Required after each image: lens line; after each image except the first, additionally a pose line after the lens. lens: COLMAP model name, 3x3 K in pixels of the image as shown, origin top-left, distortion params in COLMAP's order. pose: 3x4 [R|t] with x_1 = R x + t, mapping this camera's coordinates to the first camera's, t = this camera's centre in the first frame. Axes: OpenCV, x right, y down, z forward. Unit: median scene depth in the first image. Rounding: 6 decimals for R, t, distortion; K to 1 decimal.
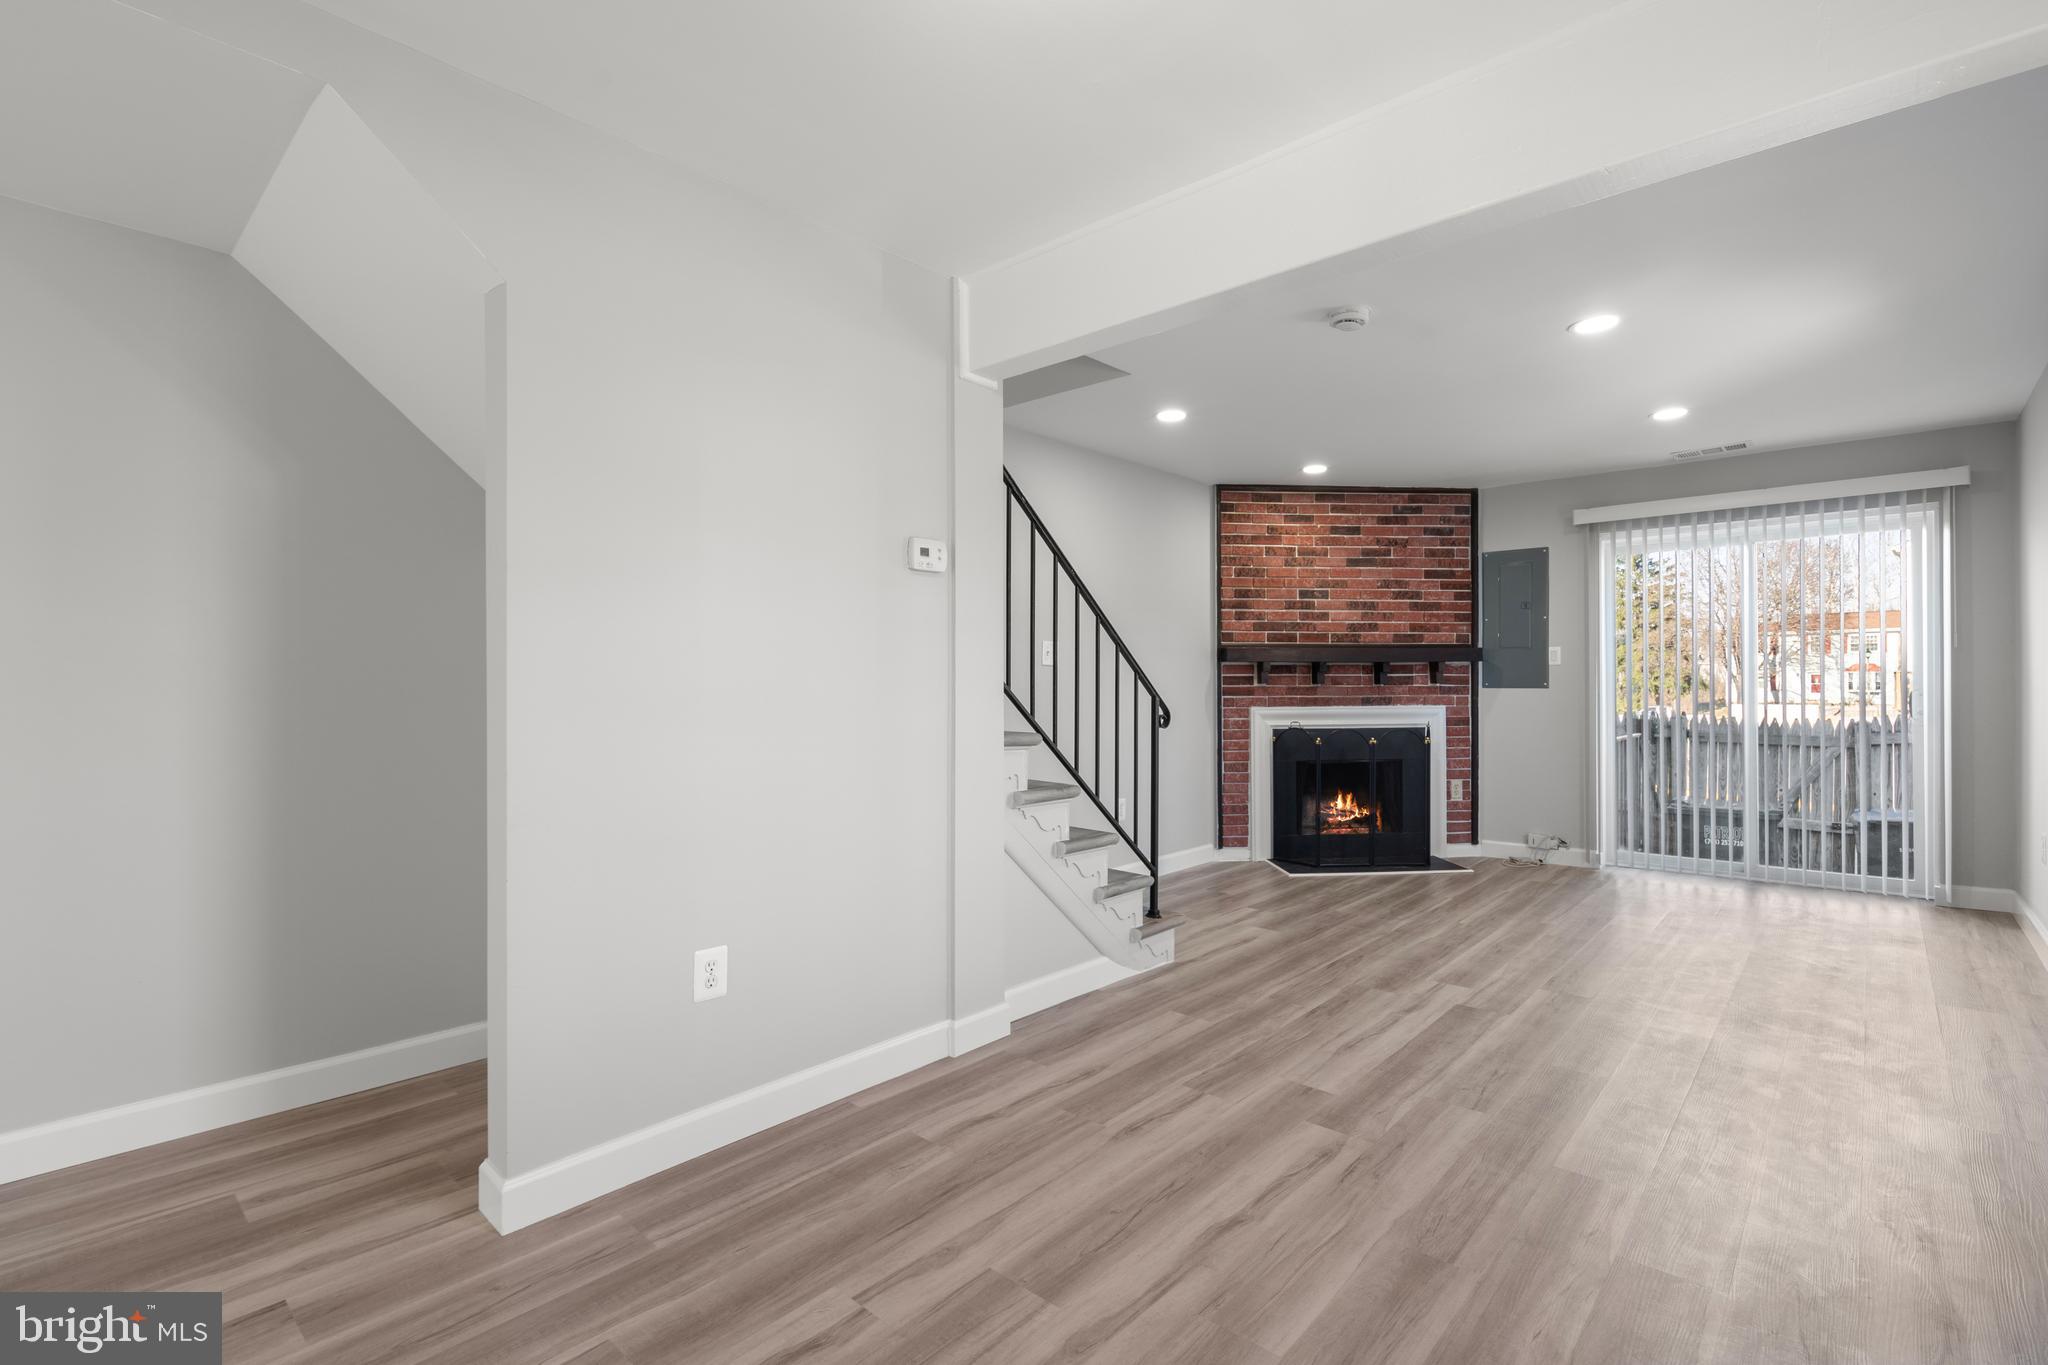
lens RADIAL K [[945.1, 0, 1030.6], [0, 945.1, 682.8], [0, 0, 1]] dist [-0.006687, 0.003700]
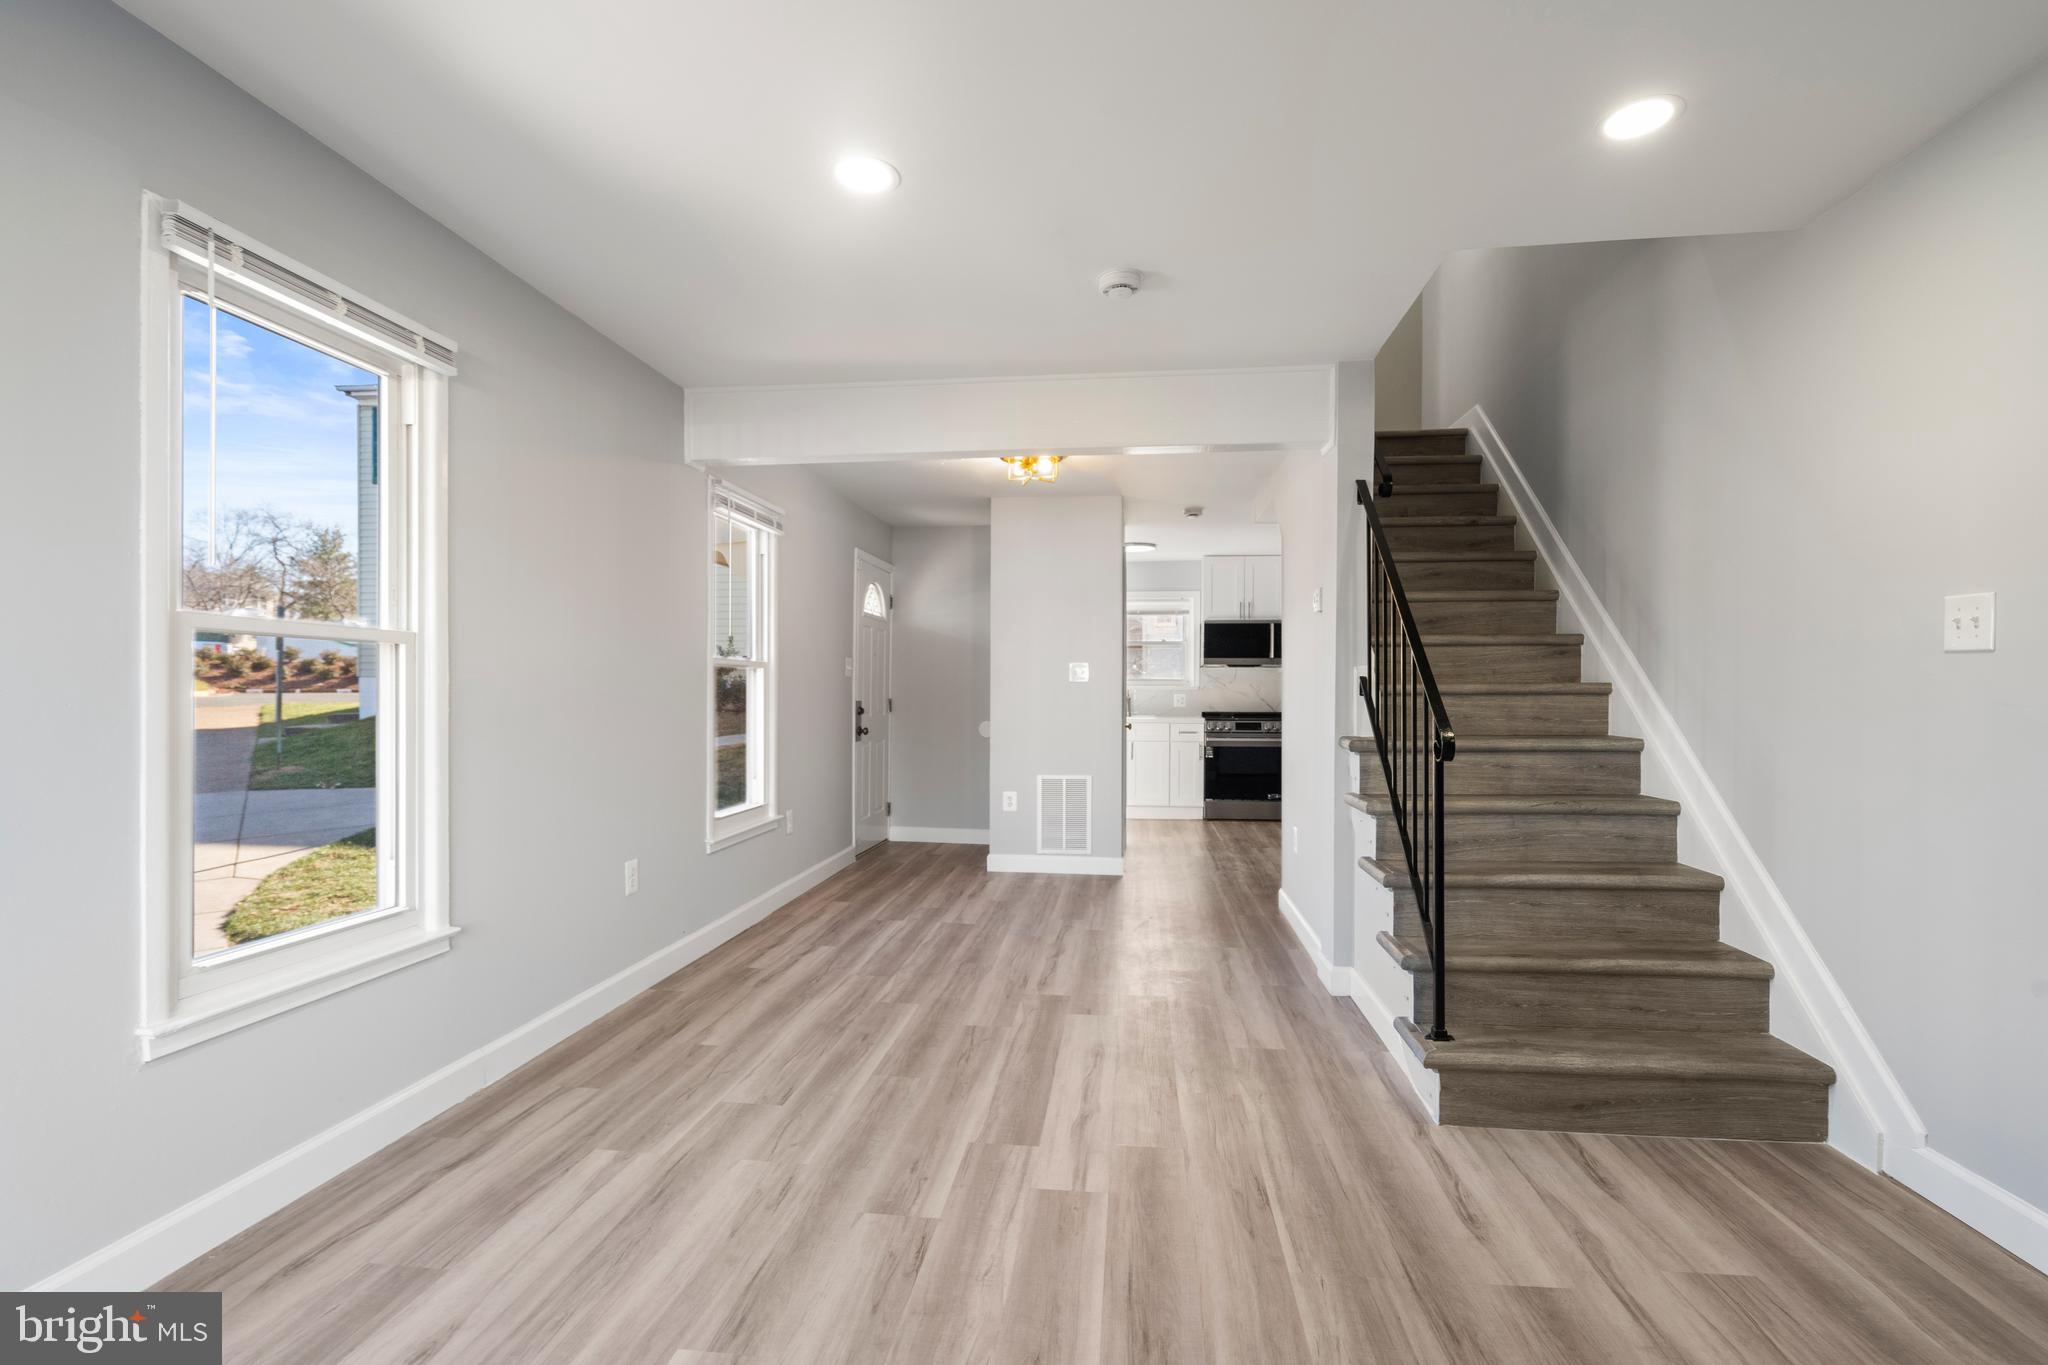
lens RADIAL K [[945.1, 0, 1024.8], [0, 945.1, 703.1], [0, 0, 1]] dist [-0.006687, 0.003700]
pose [[-0.817162, 0.006920, -0.576367, 0.489786], [0.001564, 0.999951, 0.009788, 0.000230], [0.576407, 0.007097, -0.817132, 0.888006]]
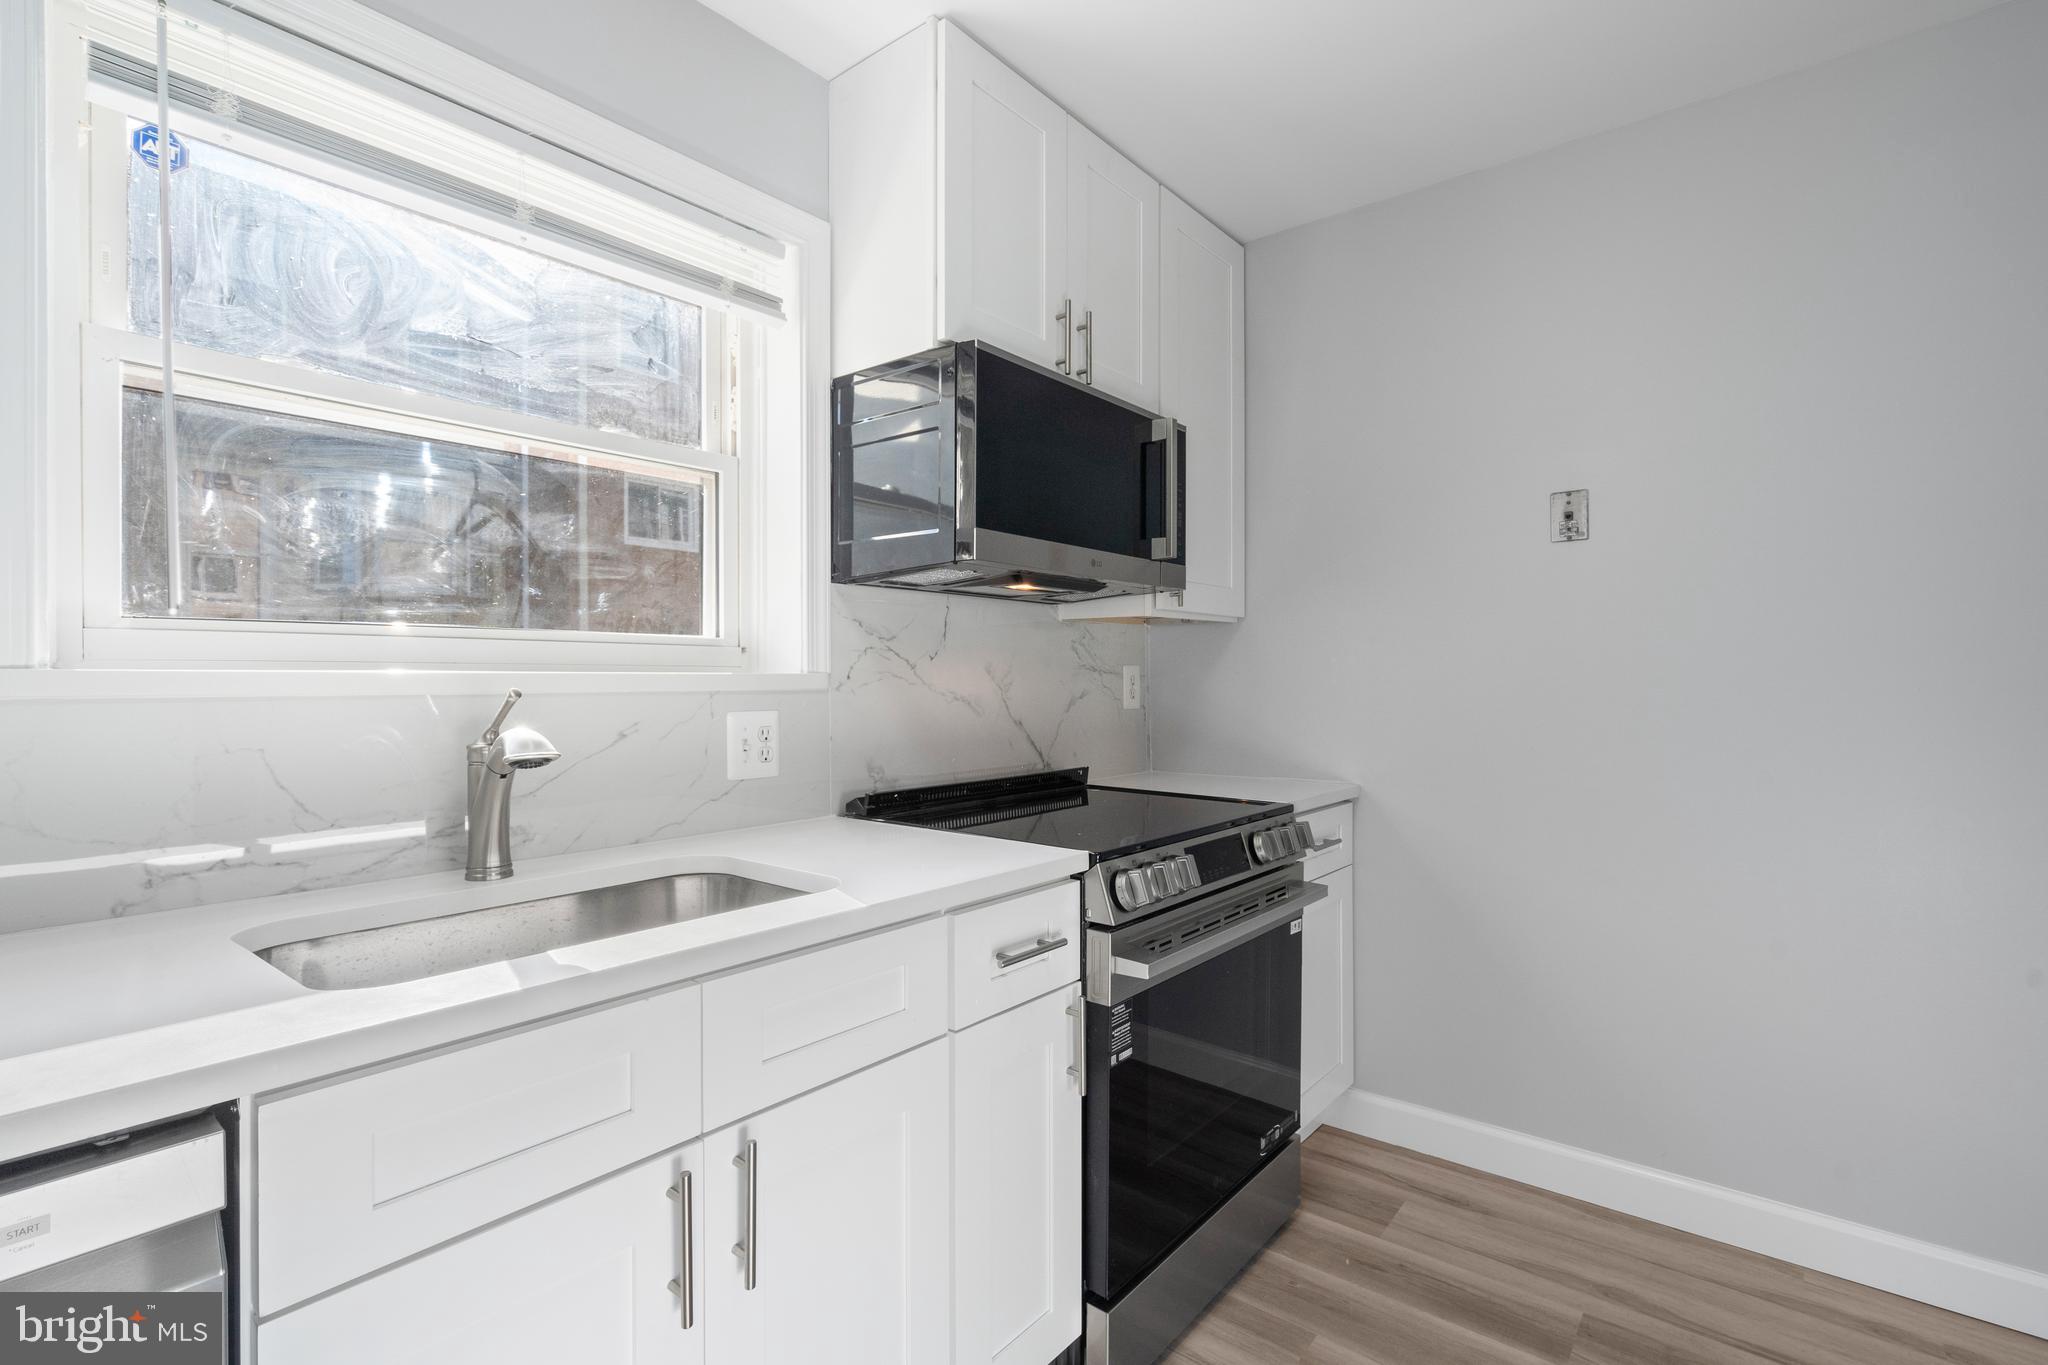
lens RADIAL K [[945.1, 0, 1007.6], [0, 945.1, 685.0], [0, 0, 1]] dist [-0.006687, 0.003700]
pose [[0.053003, 0.010140, -0.998543, -0.290394], [-0.001188, 0.999948, 0.010091, -0.010082], [0.998594, 0.000651, 0.053012, -0.146498]]
